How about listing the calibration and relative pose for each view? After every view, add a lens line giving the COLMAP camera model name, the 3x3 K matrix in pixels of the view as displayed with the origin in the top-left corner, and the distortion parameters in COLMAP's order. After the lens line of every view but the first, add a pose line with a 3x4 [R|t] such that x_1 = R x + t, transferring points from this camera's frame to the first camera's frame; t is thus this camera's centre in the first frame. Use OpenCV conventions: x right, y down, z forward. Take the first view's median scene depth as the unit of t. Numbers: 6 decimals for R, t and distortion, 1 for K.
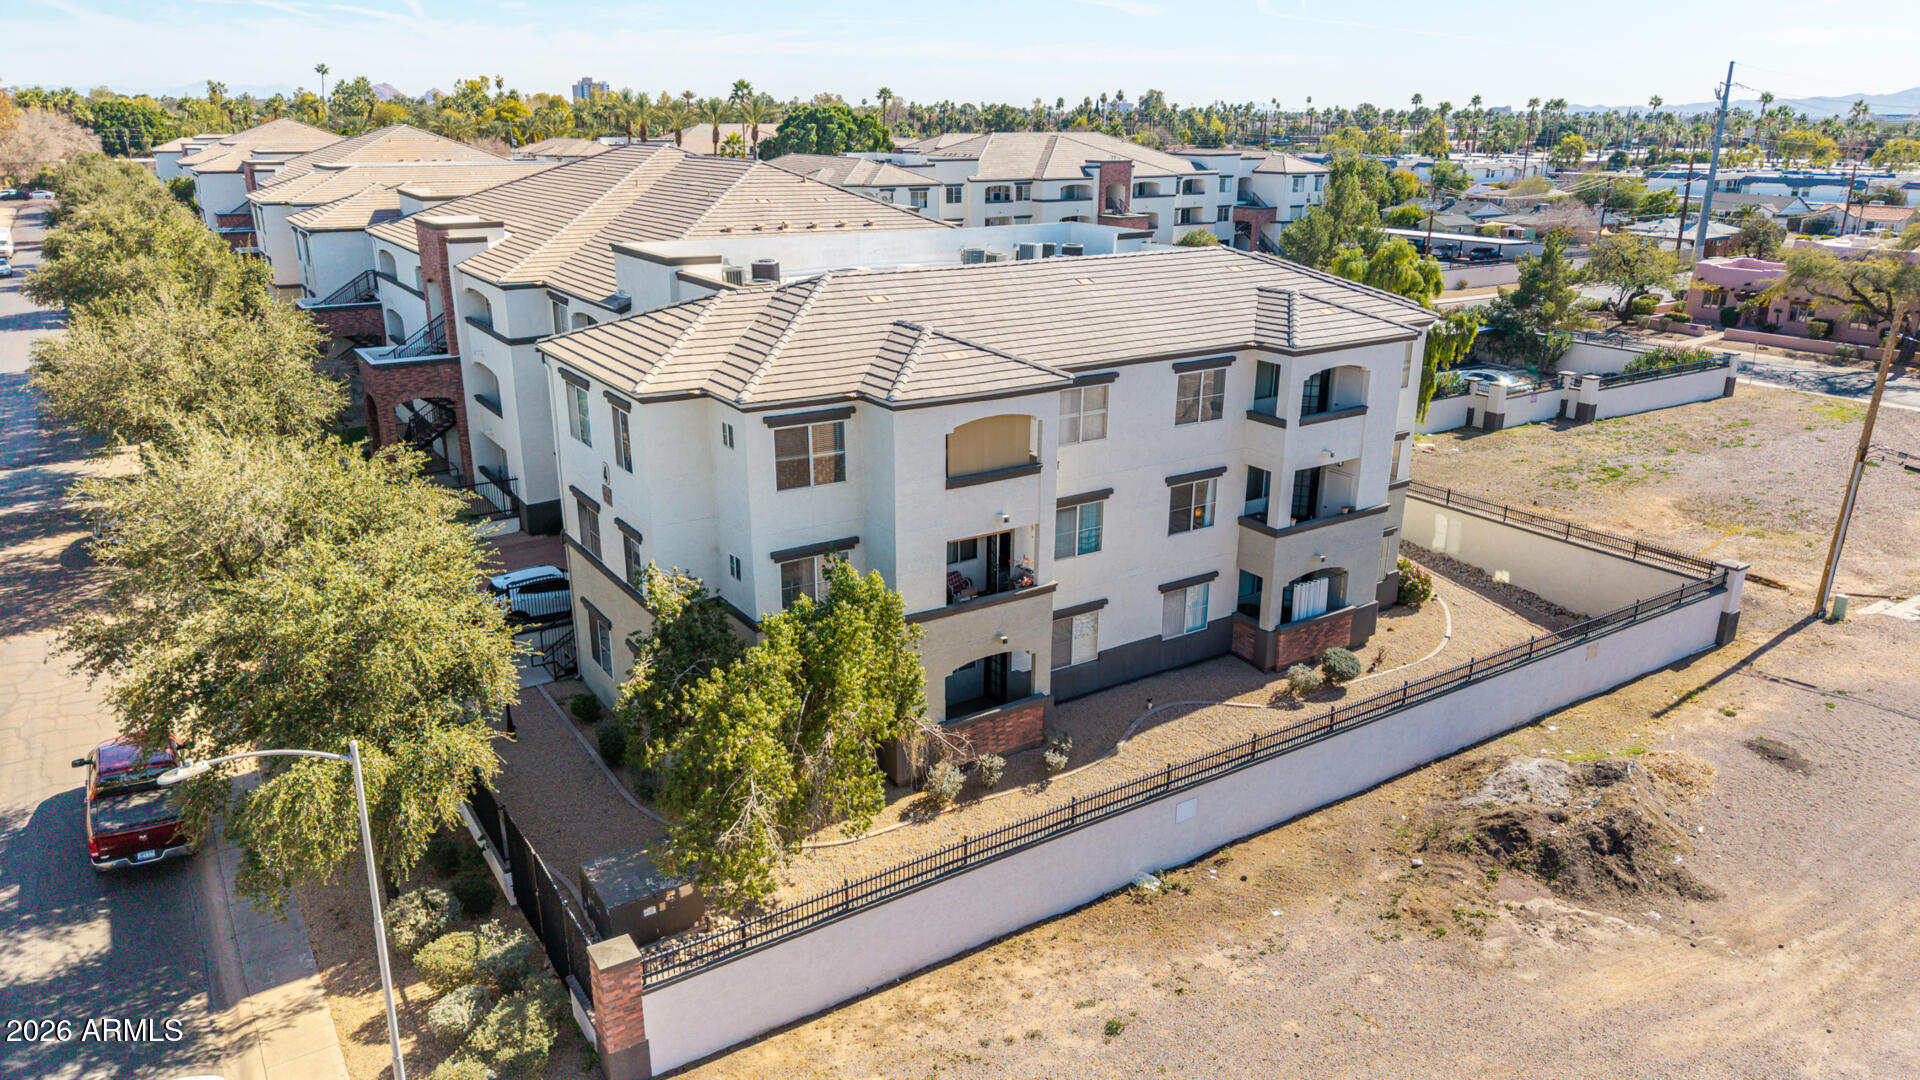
lens RADIAL K [[1287.1, 0, 975.0], [0, 1287.1, 515.2], [0, 0, 1]] dist [0.021222, -0.021065]
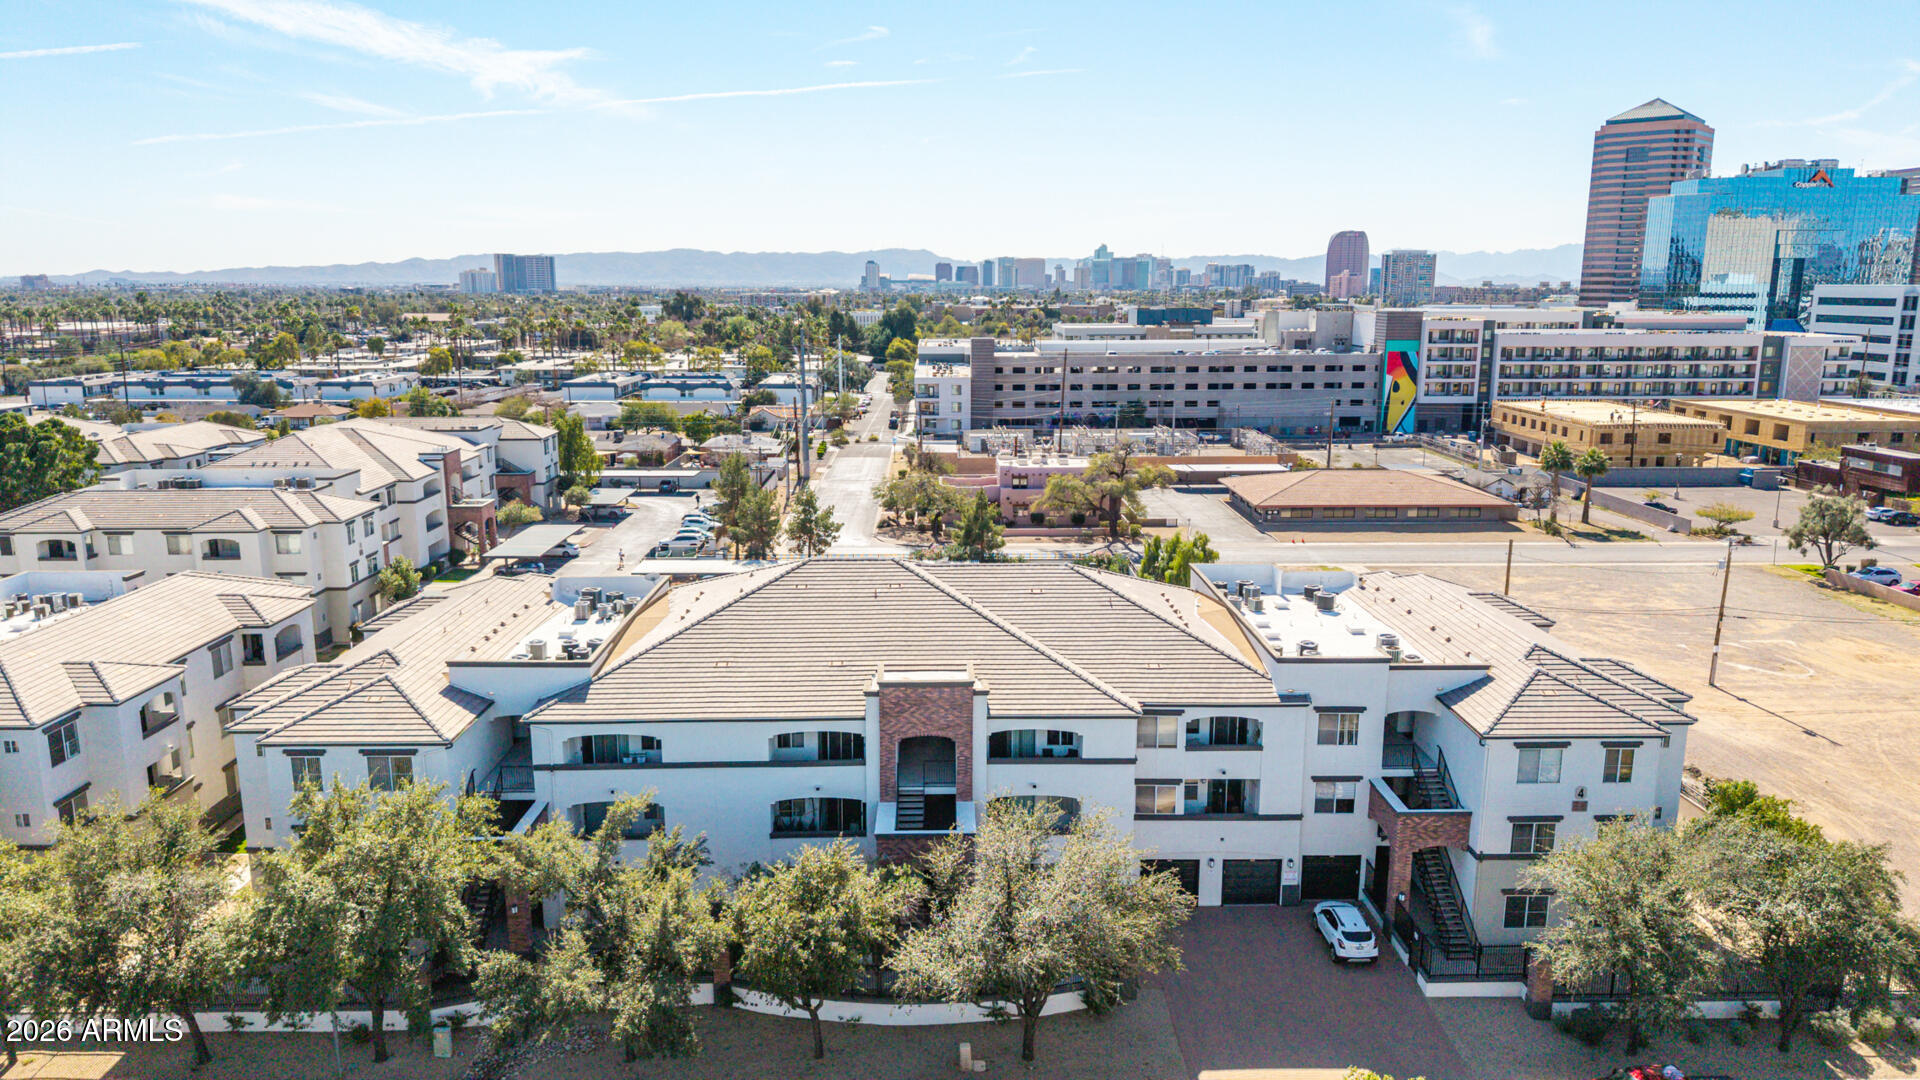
lens RADIAL K [[1287.1, 0, 947.6], [0, 1287.1, 536.1], [0, 0, 1]] dist [0.021222, -0.021065]
pose [[0.540593, -0.169720, 0.823987, -1.758703], [0.253510, 0.966776, 0.032811, -0.528004], [-0.802180, 0.191151, 0.565658, 0.570902]]
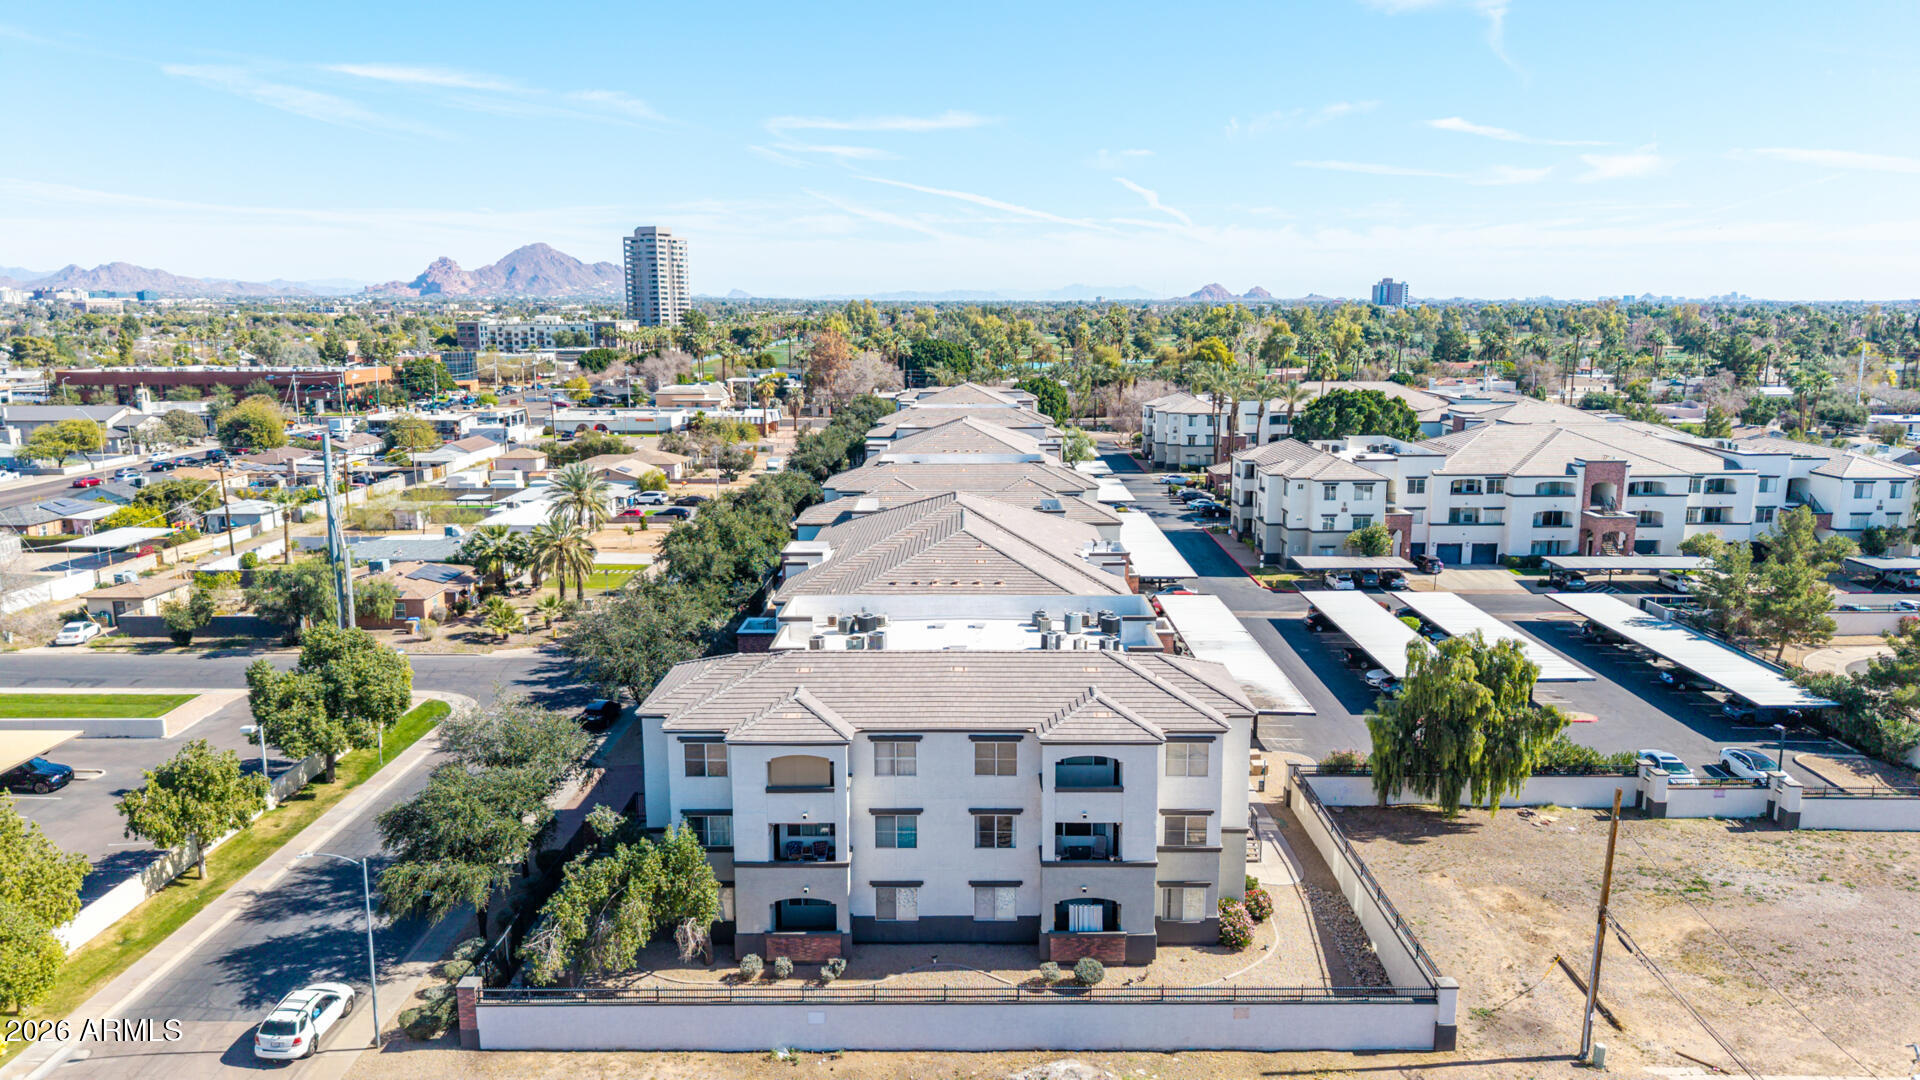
lens RADIAL K [[1287.1, 0, 963.4], [0, 1287.1, 527.0], [0, 0, 1]] dist [0.021222, -0.021065]
pose [[0.825537, 0.084266, -0.558022, 0.913301], [-0.158227, 0.983691, -0.085536, -0.213703], [0.541713, 0.158908, 0.825406, -0.281864]]
